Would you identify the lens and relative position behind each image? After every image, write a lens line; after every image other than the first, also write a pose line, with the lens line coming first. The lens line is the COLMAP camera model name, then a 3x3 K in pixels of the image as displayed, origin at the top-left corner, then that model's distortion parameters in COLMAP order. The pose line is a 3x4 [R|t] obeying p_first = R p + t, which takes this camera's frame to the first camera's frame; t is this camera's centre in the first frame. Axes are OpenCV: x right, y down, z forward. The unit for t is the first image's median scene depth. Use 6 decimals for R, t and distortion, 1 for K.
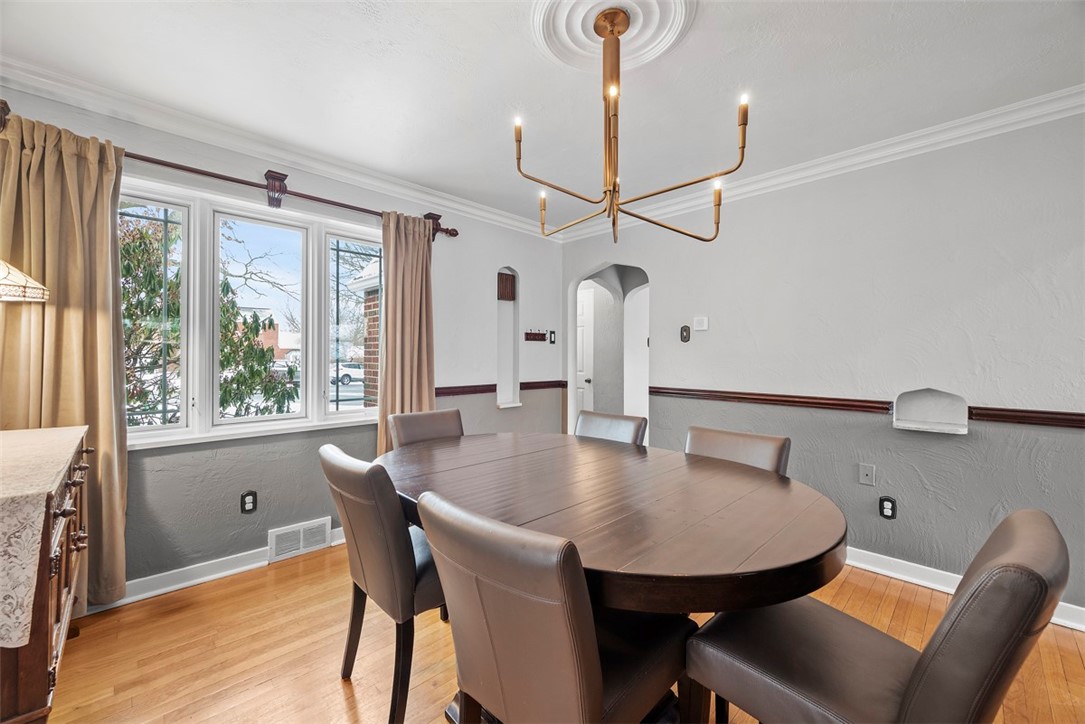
lens RADIAL K [[437.4, 0, 551.8], [0, 437.4, 357.3], [0, 0, 1]] dist [-0.000999, -0.000066]
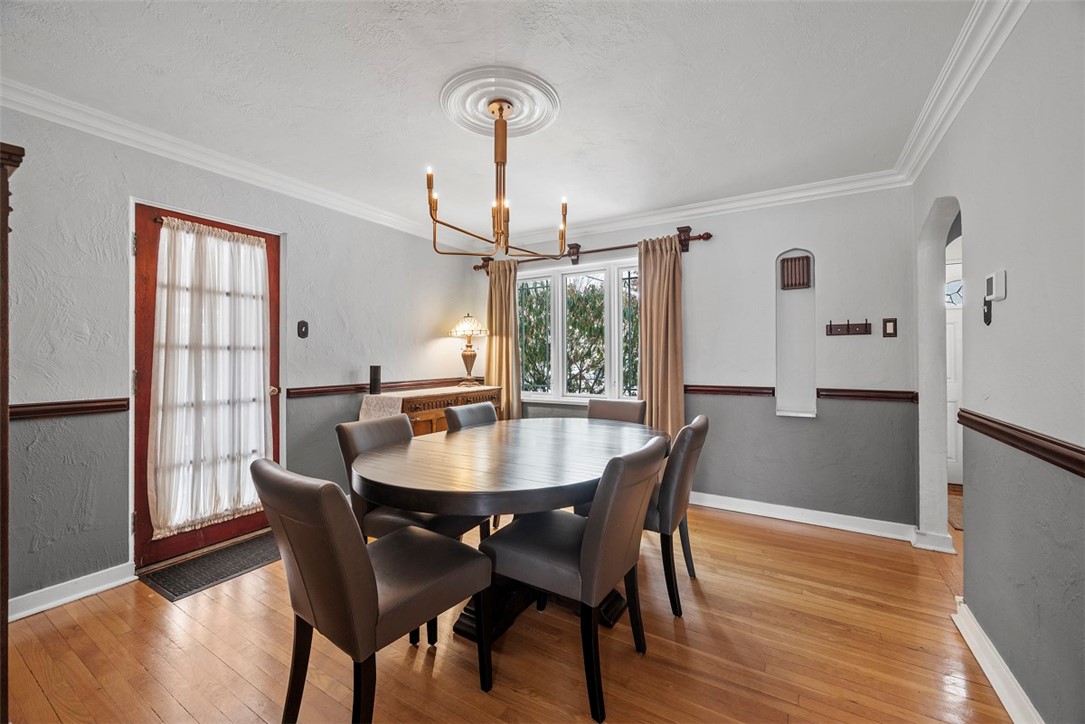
lens RADIAL K [[422.0, 0, 545.2], [0, 422.0, 354.3], [0, 0, 1]] dist [-0.001410, -0.000111]
pose [[0.240513, -0.010250, -0.970592, 0.653135], [-0.001175, 0.999940, -0.010851, 0.005150], [0.970645, 0.003751, 0.240486, 0.393363]]
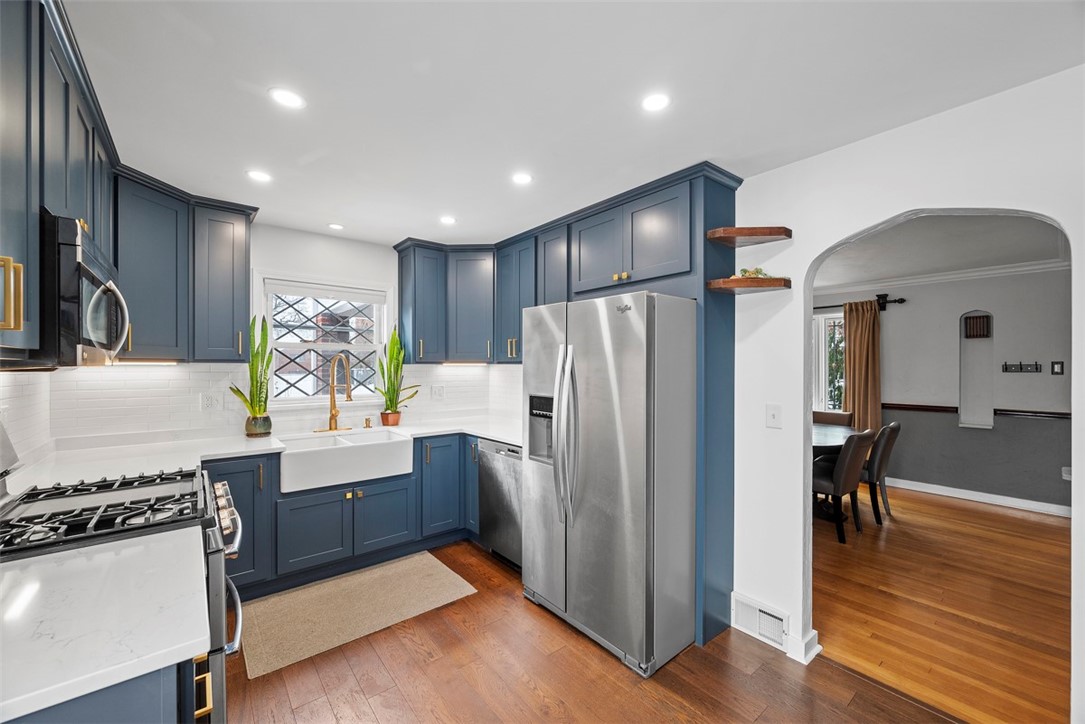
lens RADIAL K [[427.8, 0, 543.6], [0, 427.8, 365.7], [0, 0, 1]] dist [-0.001042, 0.000165]
pose [[-0.095336, -0.000825, -0.995445, 1.351533], [-0.003830, 0.999993, -0.000461, -0.058312], [0.995438, 0.003769, -0.095338, -0.074560]]
